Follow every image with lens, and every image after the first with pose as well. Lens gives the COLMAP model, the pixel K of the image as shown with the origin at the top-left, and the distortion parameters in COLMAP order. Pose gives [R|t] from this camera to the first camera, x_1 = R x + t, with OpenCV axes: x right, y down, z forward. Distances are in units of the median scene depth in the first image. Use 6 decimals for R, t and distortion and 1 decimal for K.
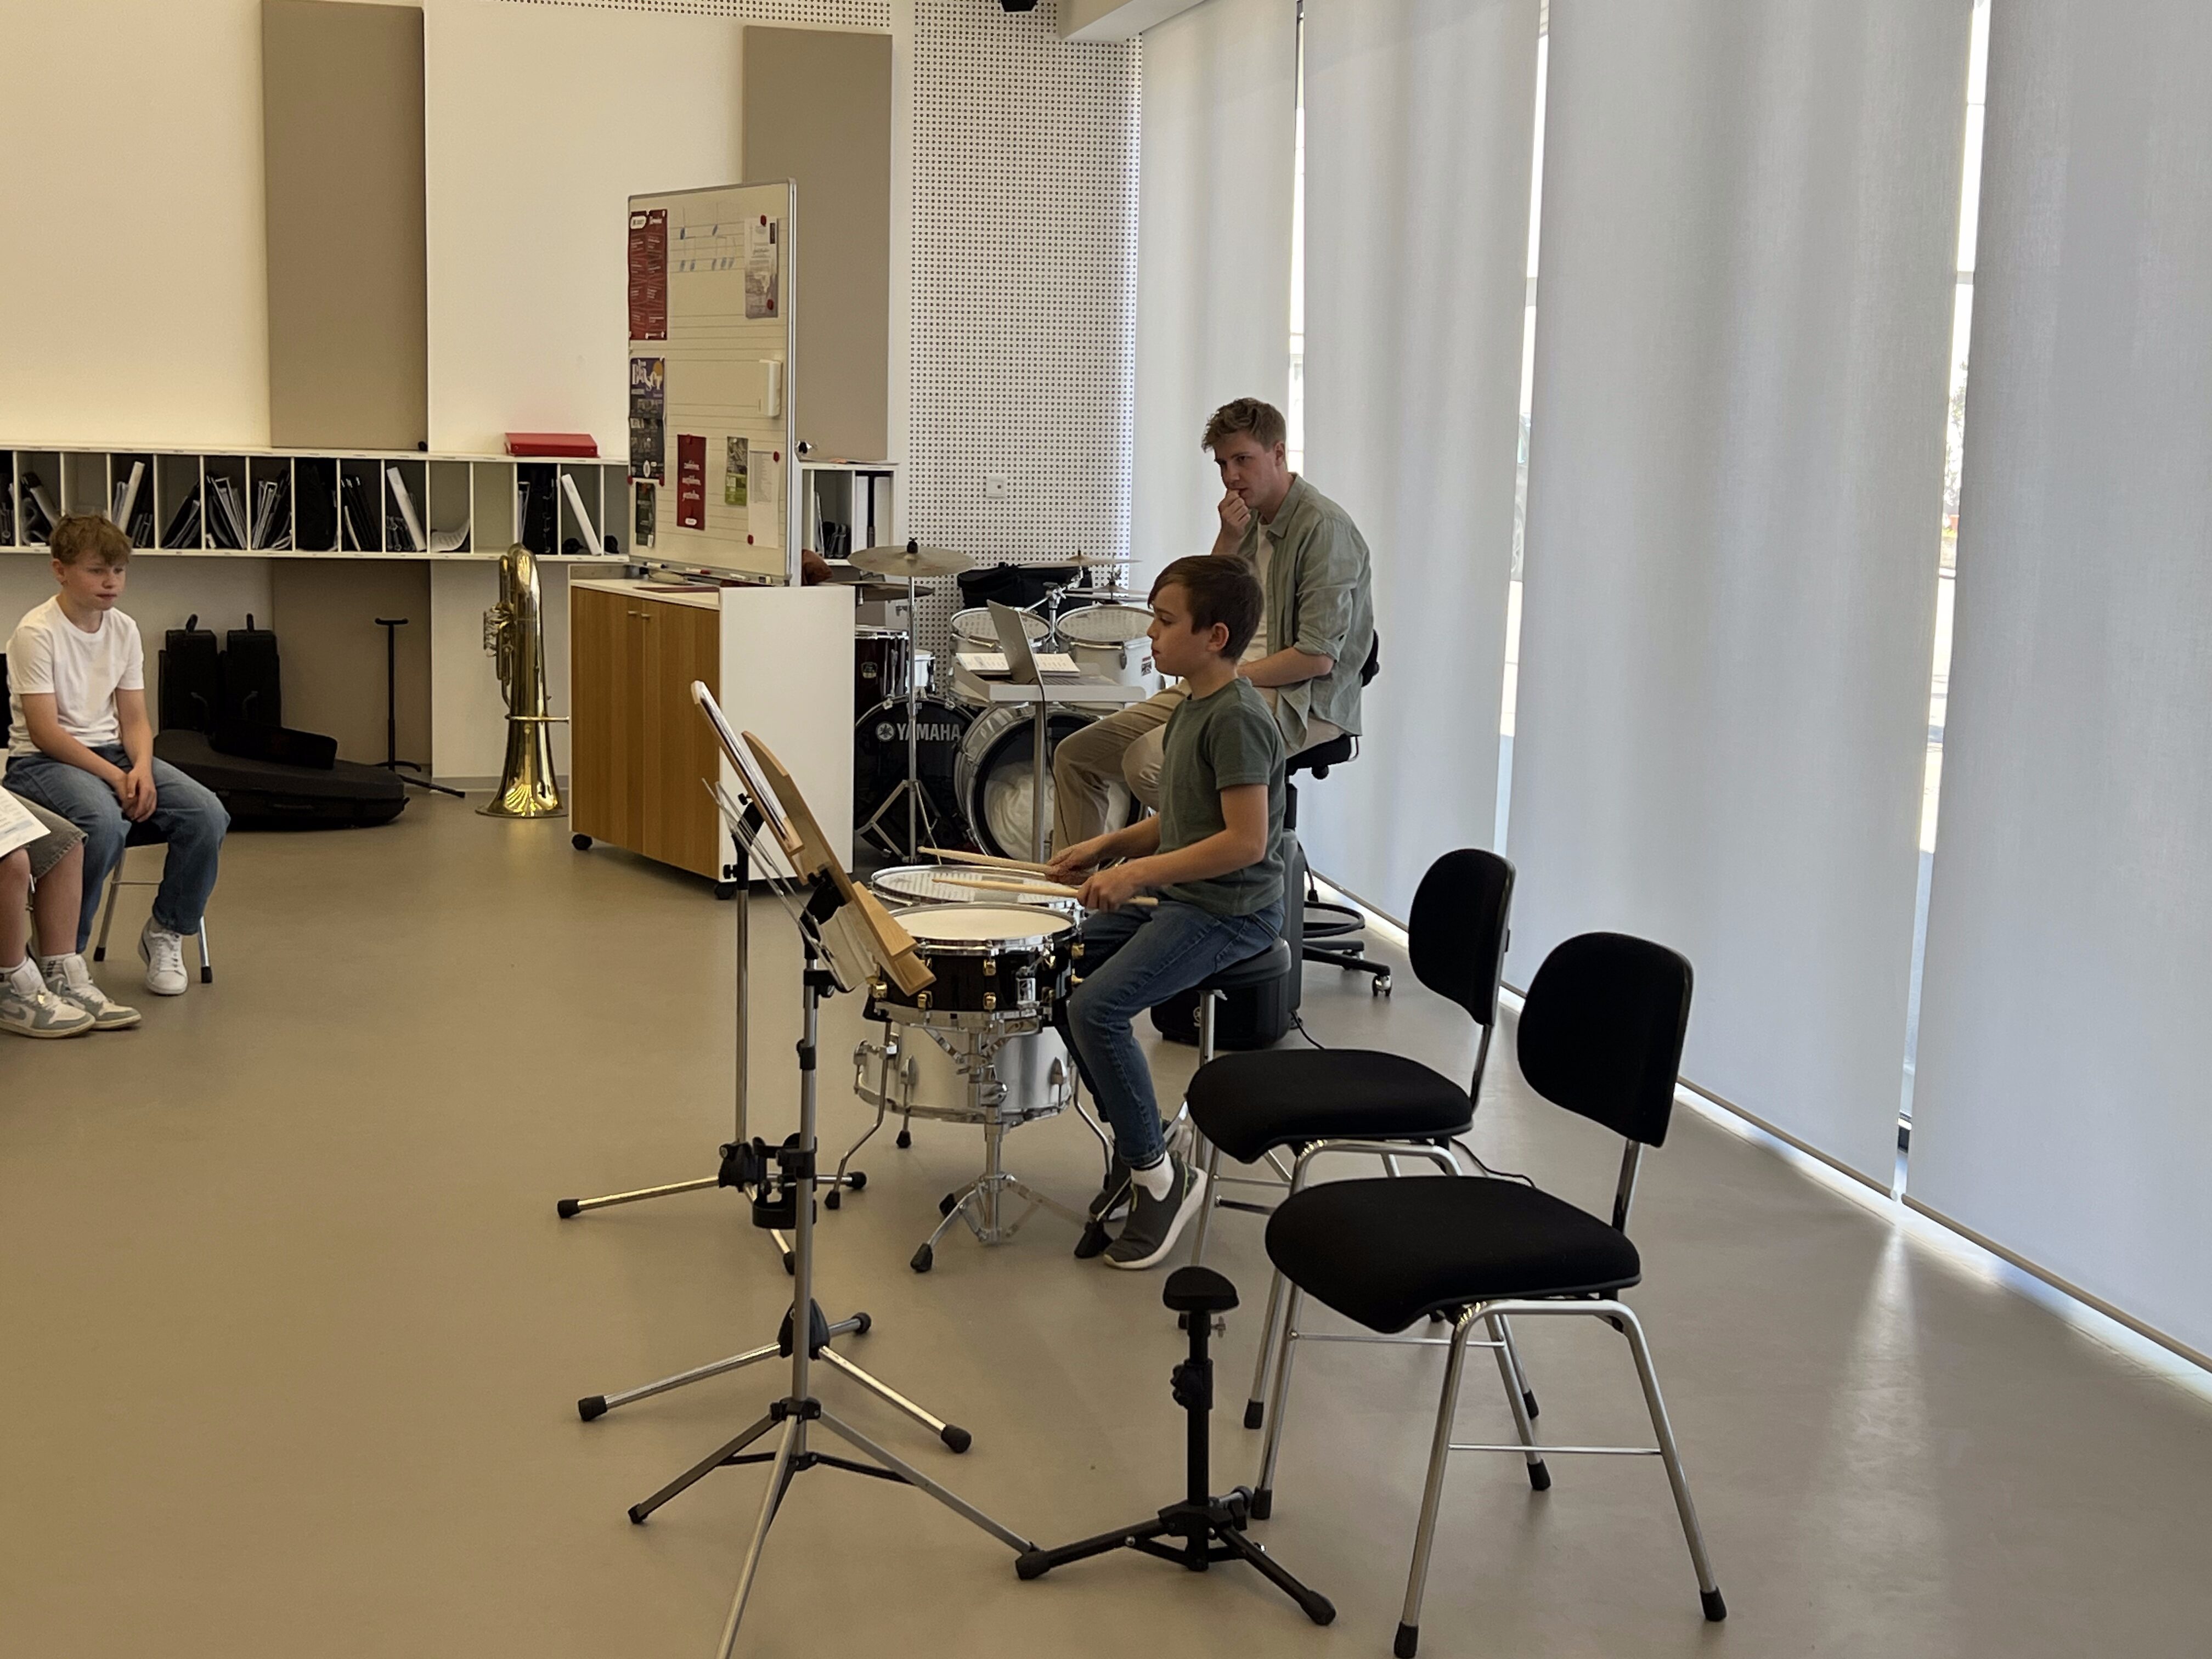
lens RADIAL K [[2942.2, 0, 1092.5], [0, 2942.2, 796.9], [0, 0, 1]] dist [0.209919, -0.731581]
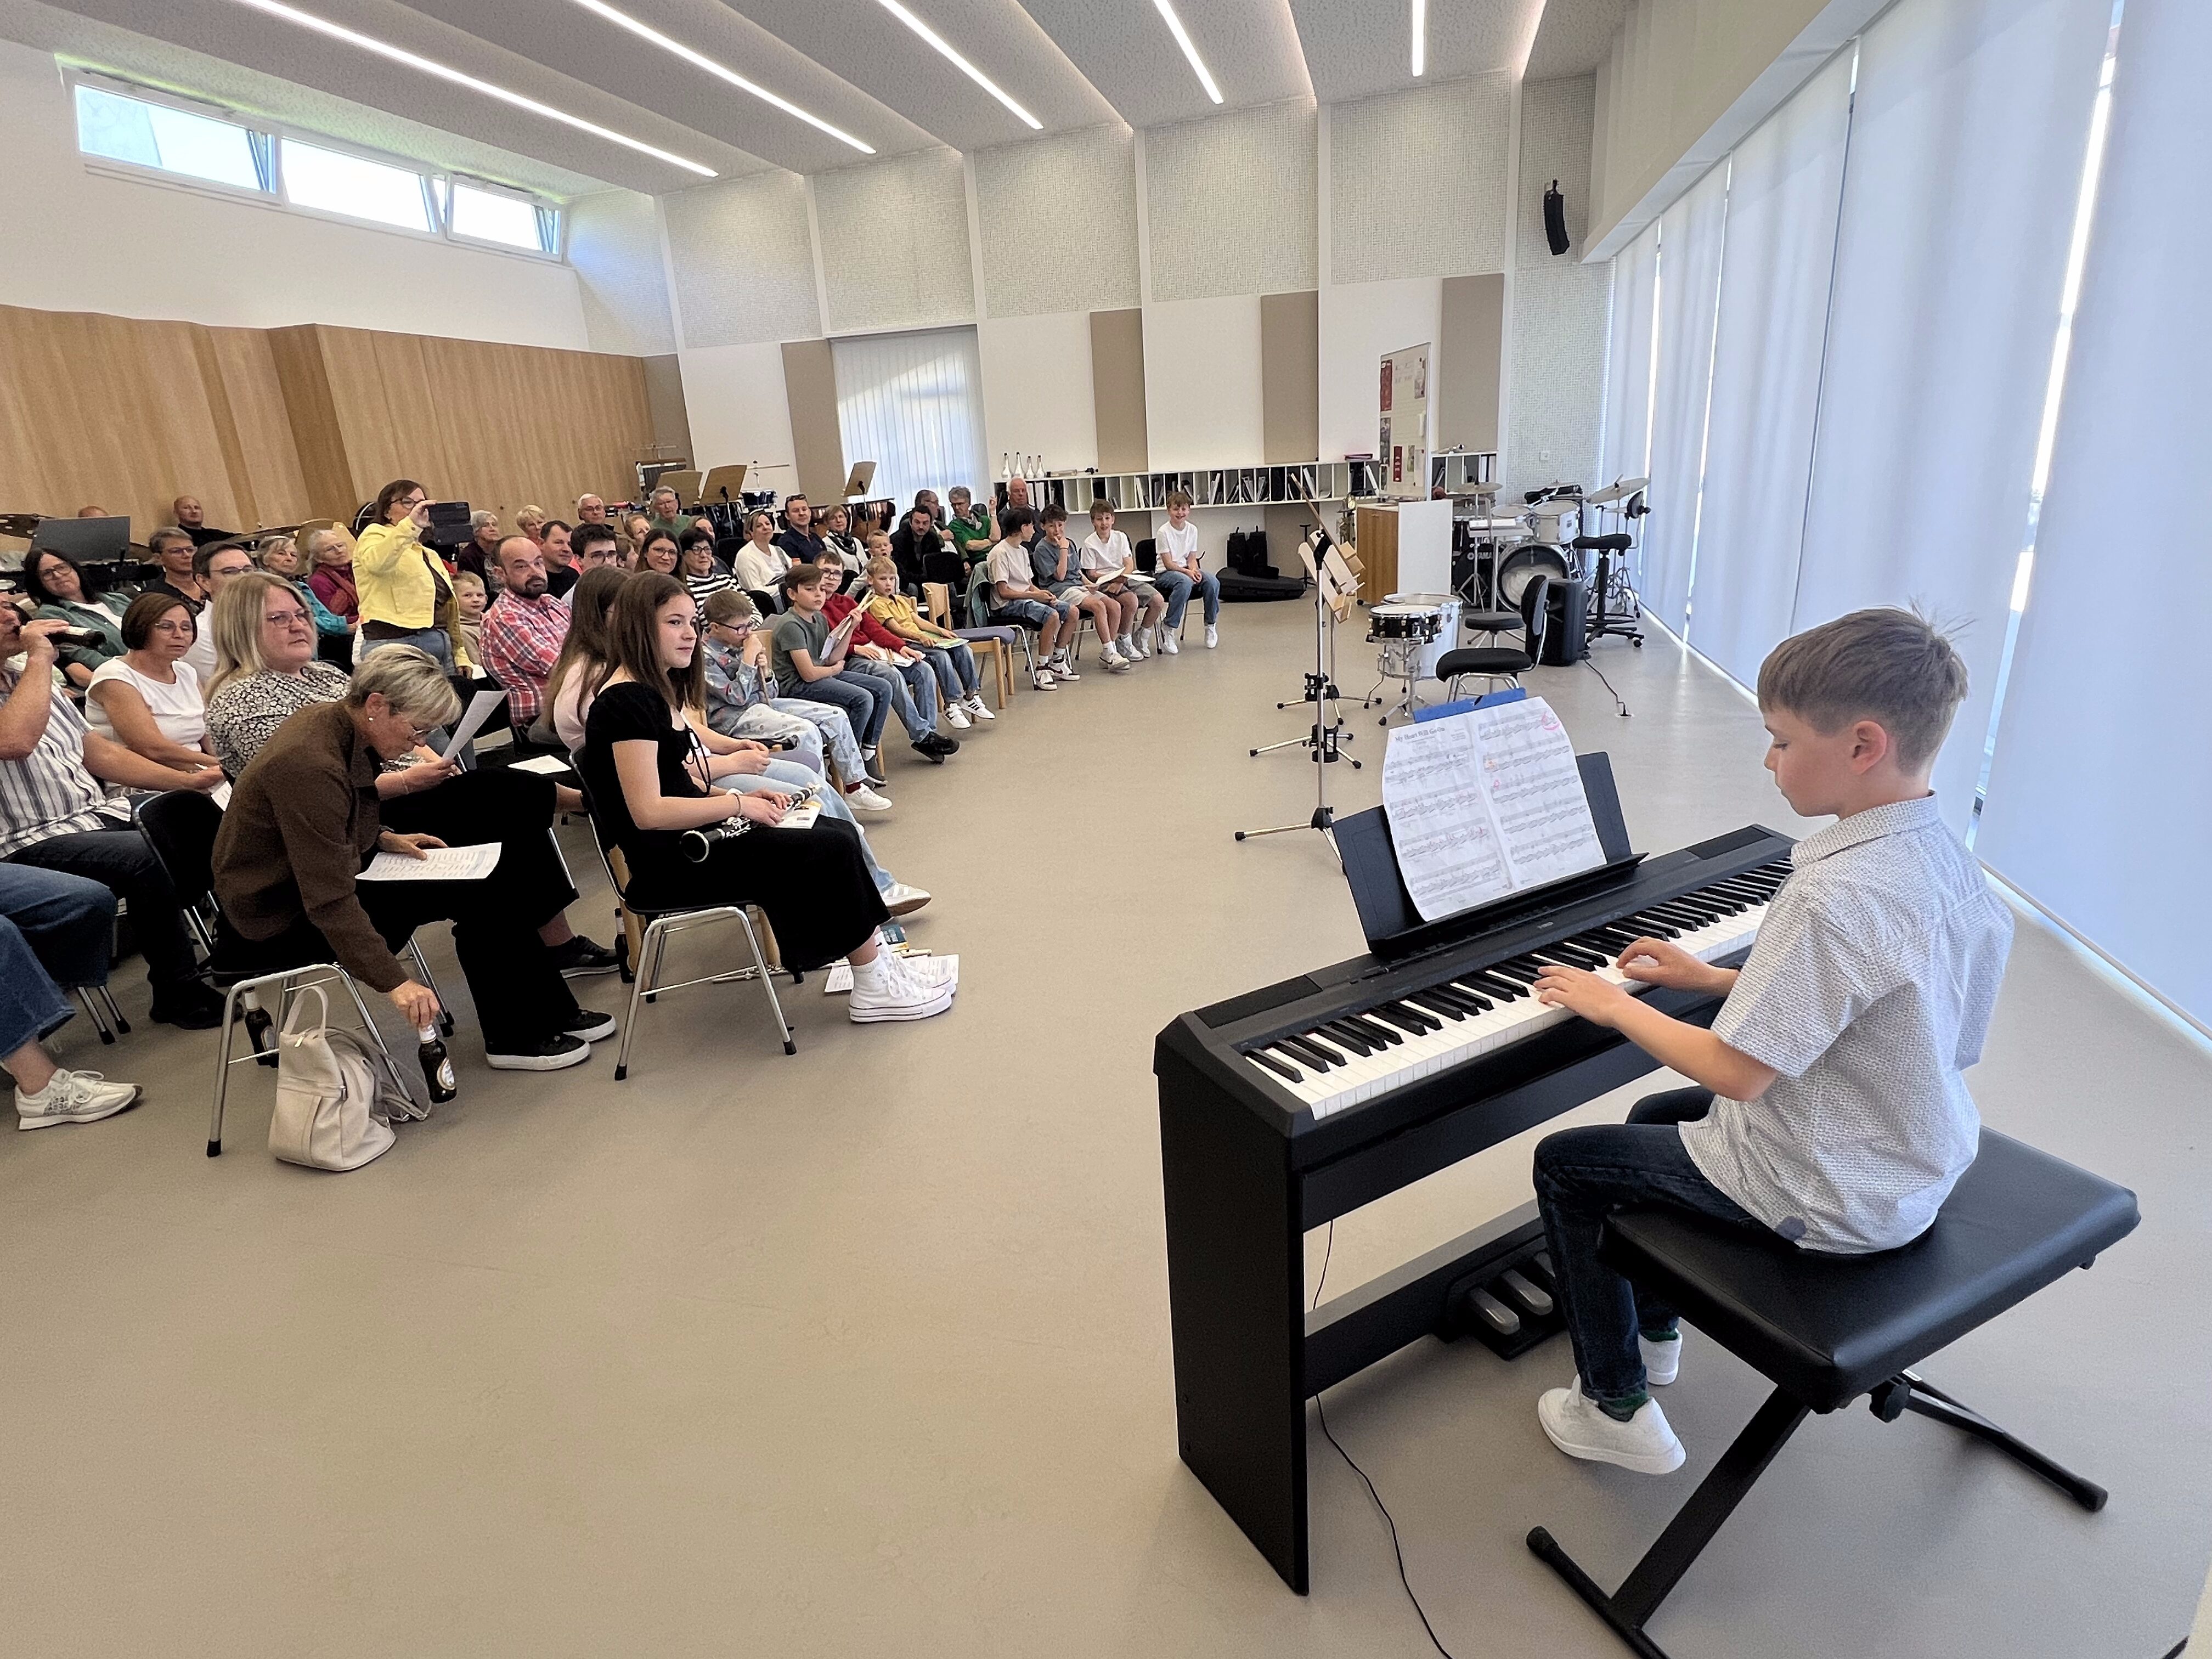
lens RADIAL K [[1174.1, 0, 1094.8], [0, 1174.1, 828.2], [0, 0, 1]] dist [-0.002017, -0.000524]
pose [[0.886438, 0.062118, -0.458659, 0.127465], [0.022936, 0.983840, 0.177574, 0.023017], [0.462278, -0.167928, 0.870689, -0.109328]]
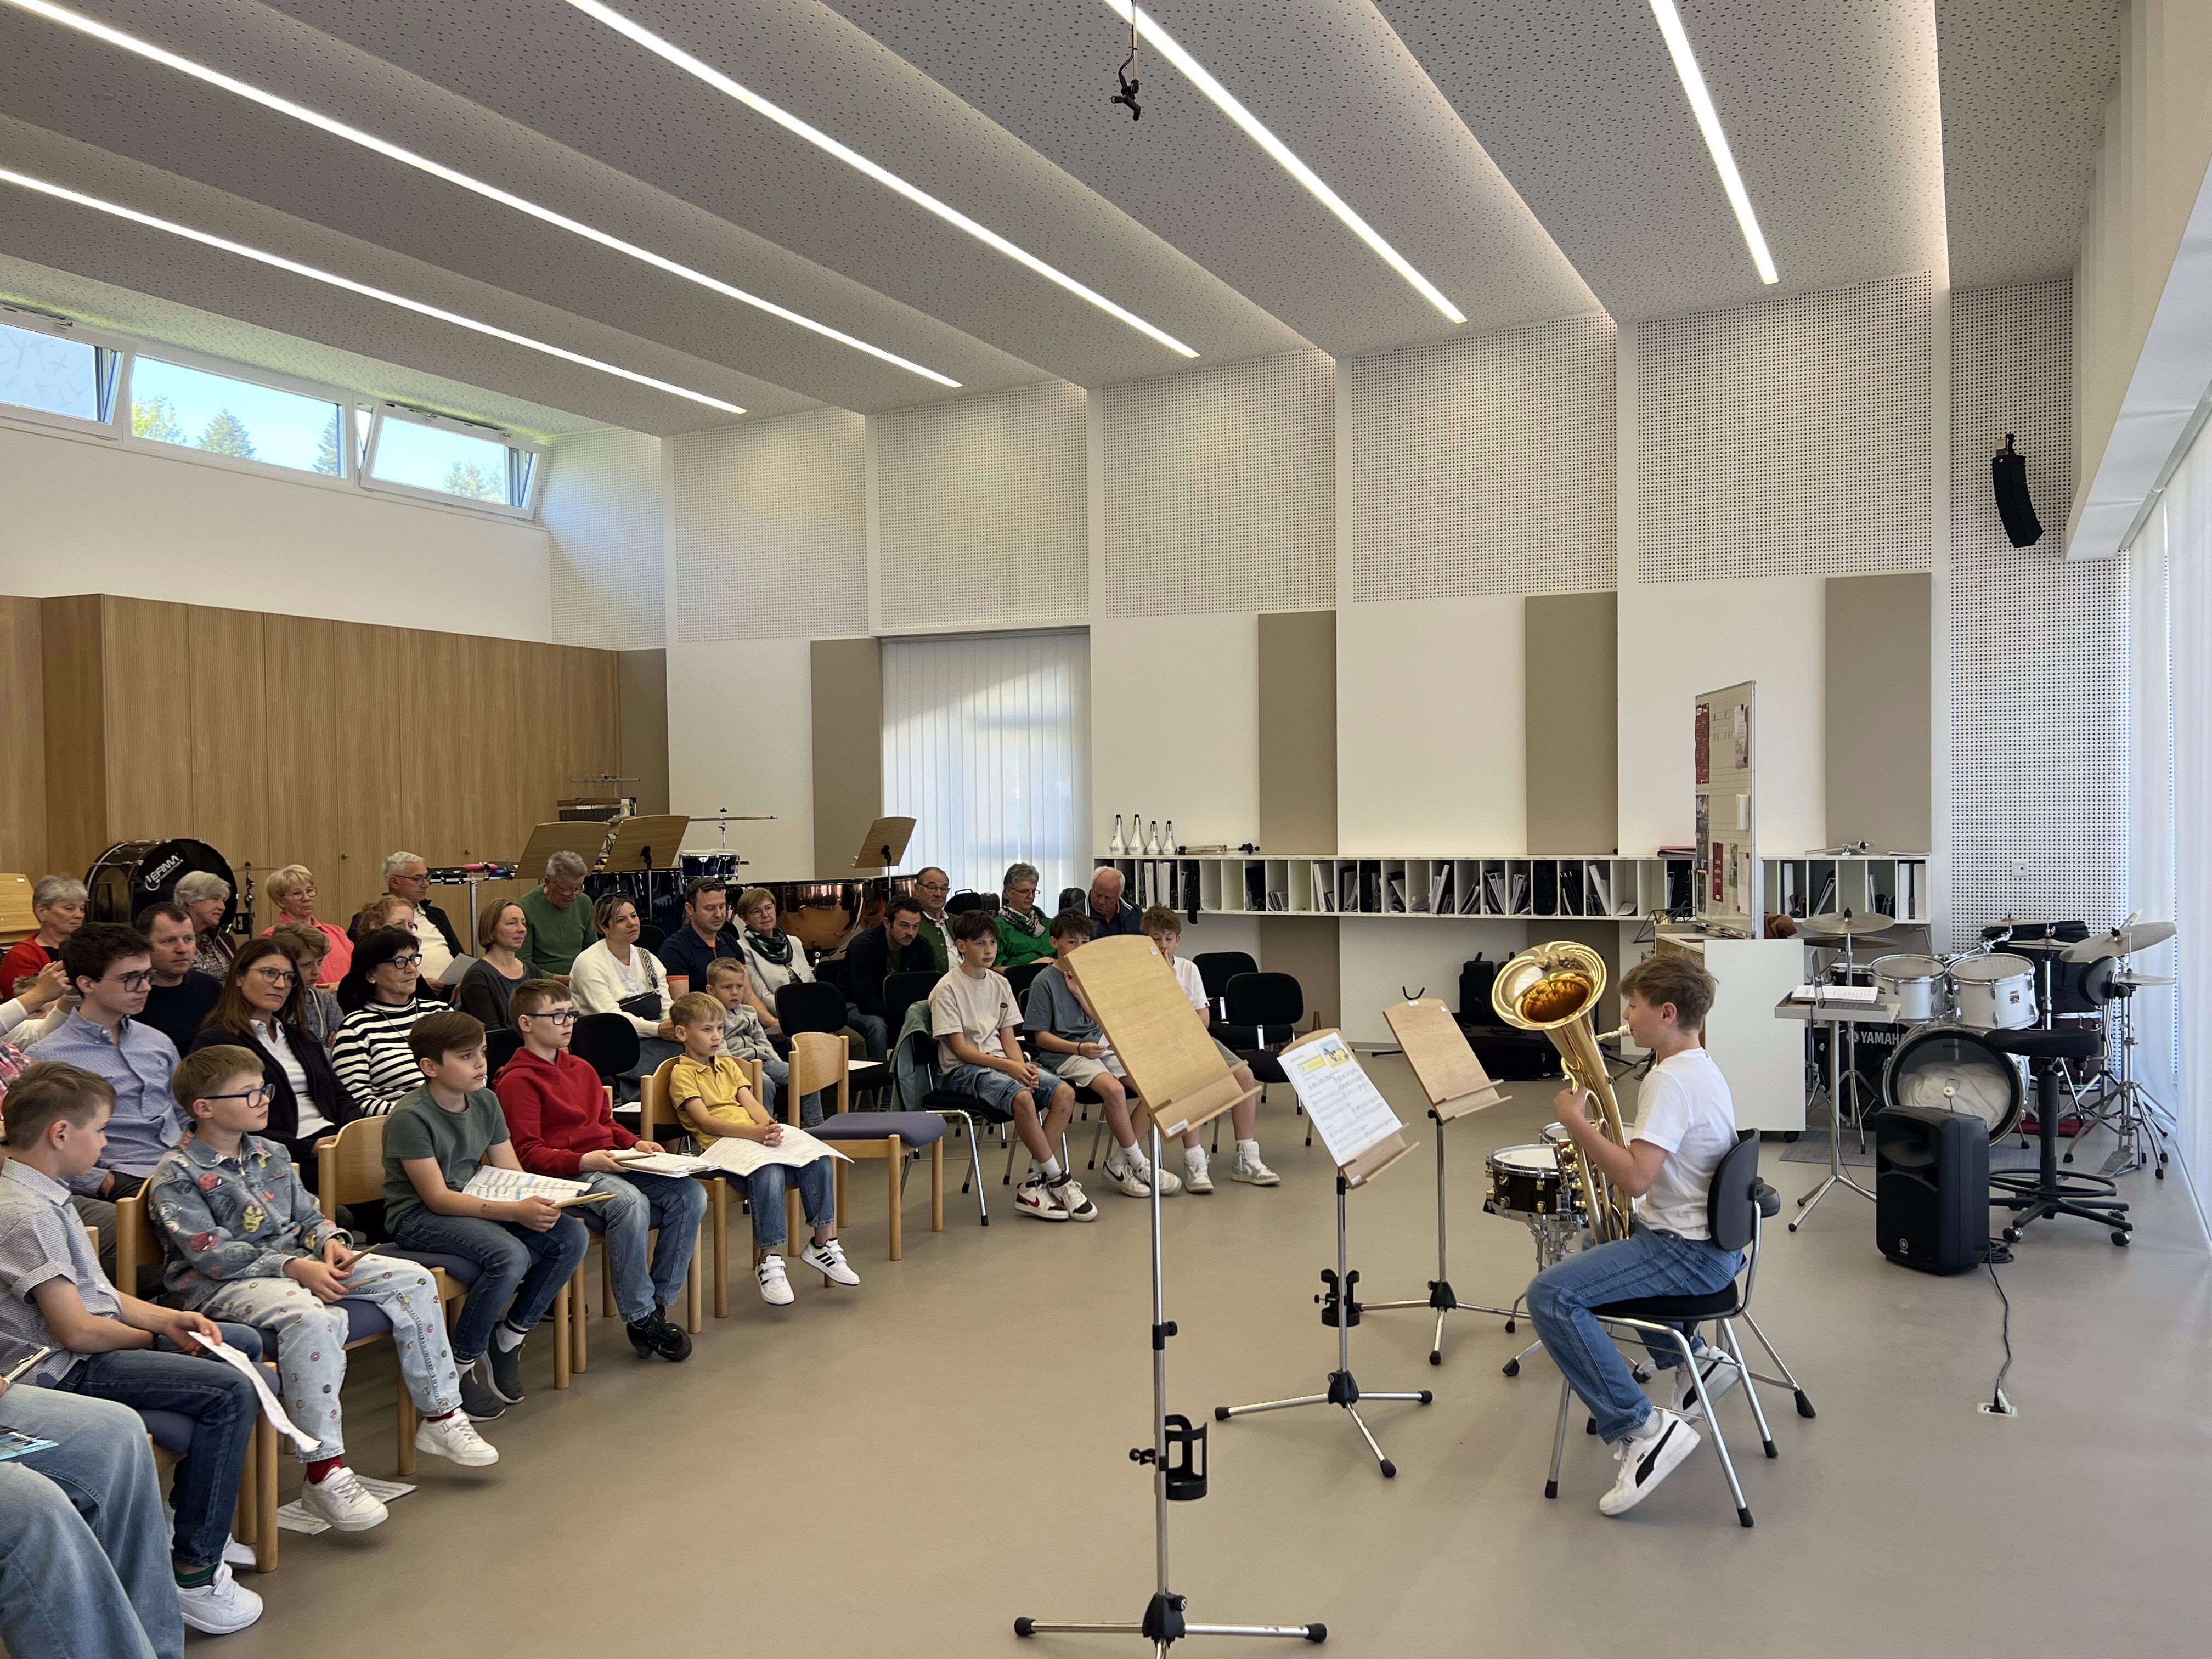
lens RADIAL K [[1843.3, 0, 1119.2], [0, 1843.3, 863.2], [0, 0, 1]] dist [0.074372, -0.109291]
pose [[0.795126, -0.016602, -0.606217, 0.204626], [-0.047638, 0.994826, -0.089729, -0.007451], [0.604570, 0.100225, 0.790221, 0.028761]]
